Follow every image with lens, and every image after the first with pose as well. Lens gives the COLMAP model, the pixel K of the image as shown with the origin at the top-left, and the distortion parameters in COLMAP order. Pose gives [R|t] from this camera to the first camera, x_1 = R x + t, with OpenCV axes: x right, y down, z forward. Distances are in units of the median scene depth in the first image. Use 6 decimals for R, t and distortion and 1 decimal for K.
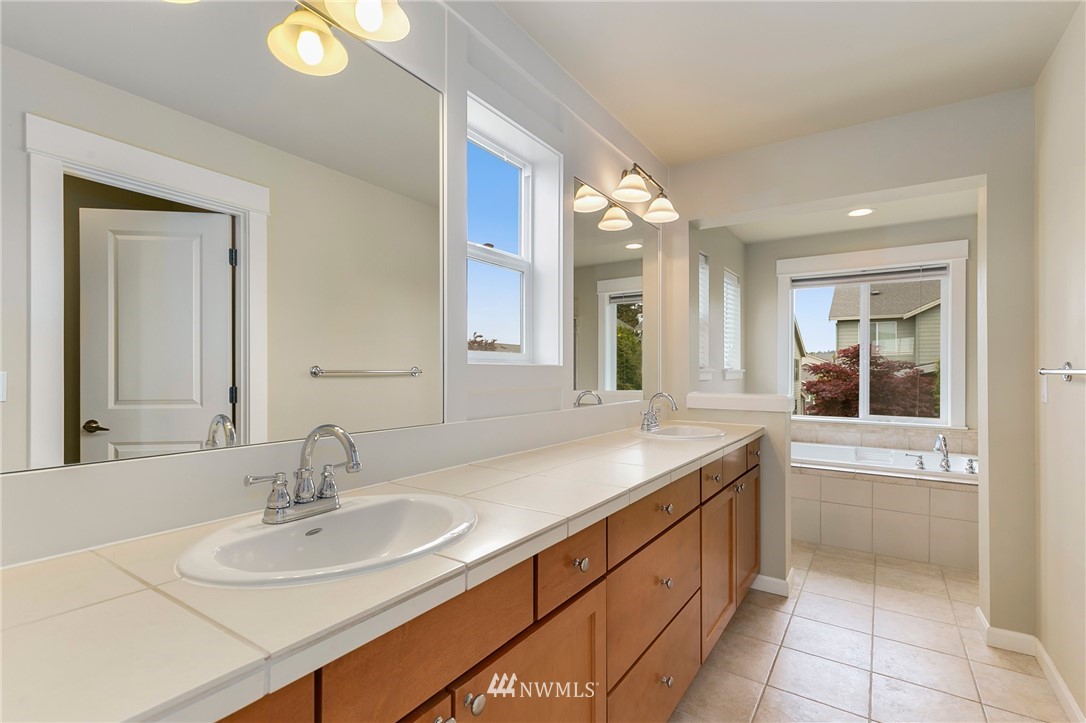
lens RADIAL K [[496.8, 0, 548.2], [0, 496.8, 367.7], [0, 0, 1]] dist [0.002312, 0.000356]
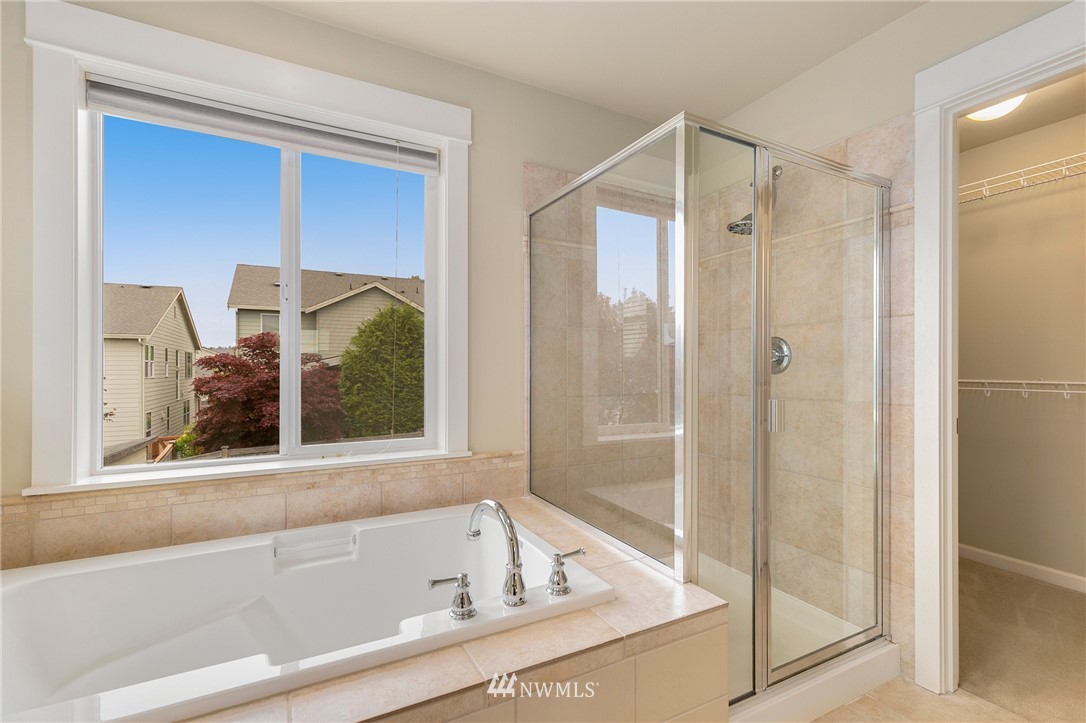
lens RADIAL K [[496.8, 0, 548.2], [0, 496.8, 367.7], [0, 0, 1]] dist [0.002312, 0.000356]
pose [[0.468431, -0.005892, 0.883480, 0.106814], [-0.000524, 0.999976, 0.006946, 0.006355], [-0.883500, -0.003717, 0.468417, 0.178823]]
